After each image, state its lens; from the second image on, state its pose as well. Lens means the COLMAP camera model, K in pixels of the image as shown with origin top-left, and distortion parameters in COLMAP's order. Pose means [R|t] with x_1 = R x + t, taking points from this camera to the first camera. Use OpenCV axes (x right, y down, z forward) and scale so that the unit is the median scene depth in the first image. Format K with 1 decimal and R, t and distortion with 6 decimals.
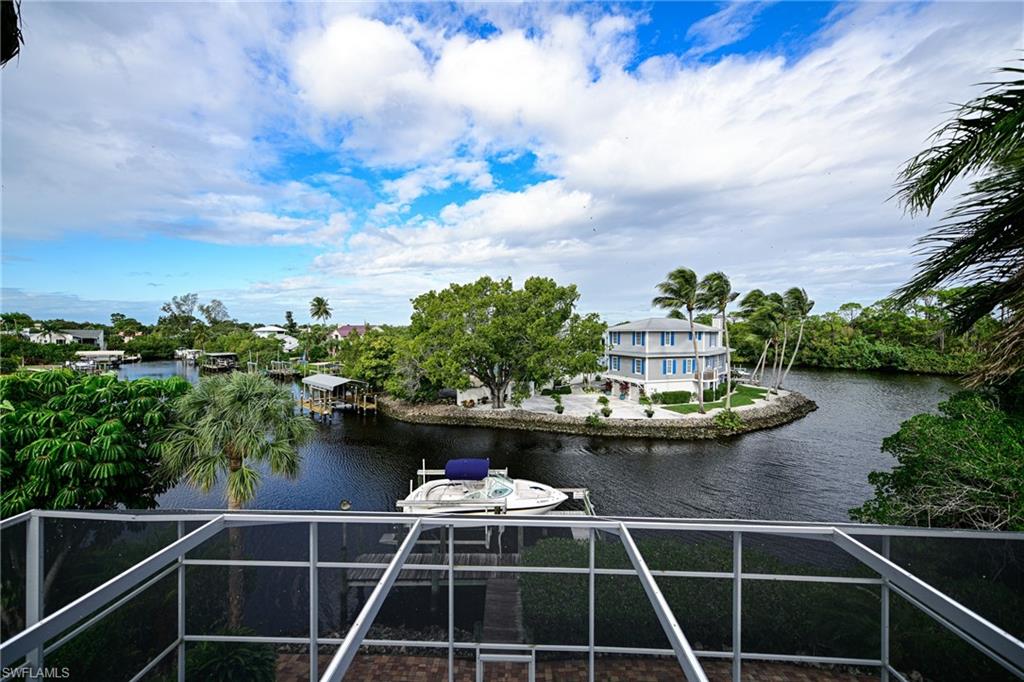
lens RADIAL K [[400.7, 0, 509.2], [0, 400.7, 345.1], [0, 0, 1]] dist [0.016162, -0.000023]
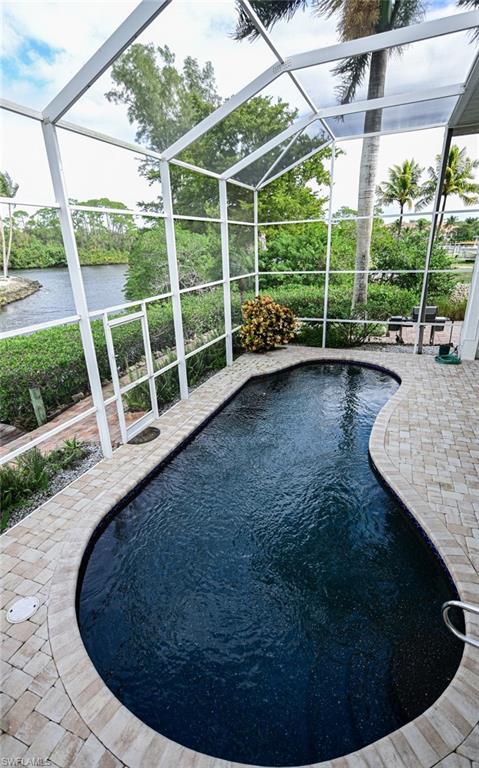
lens RADIAL K [[366.4, 0, 234.3], [0, 366.4, 385.9], [0, 0, 1]] dist [0.001516, 0.000212]
pose [[0.346418, -0.352396, 0.869374, -0.104765], [0.064507, 0.933514, 0.352690, 0.095887], [-0.935860, -0.066097, 0.346118, 0.071286]]
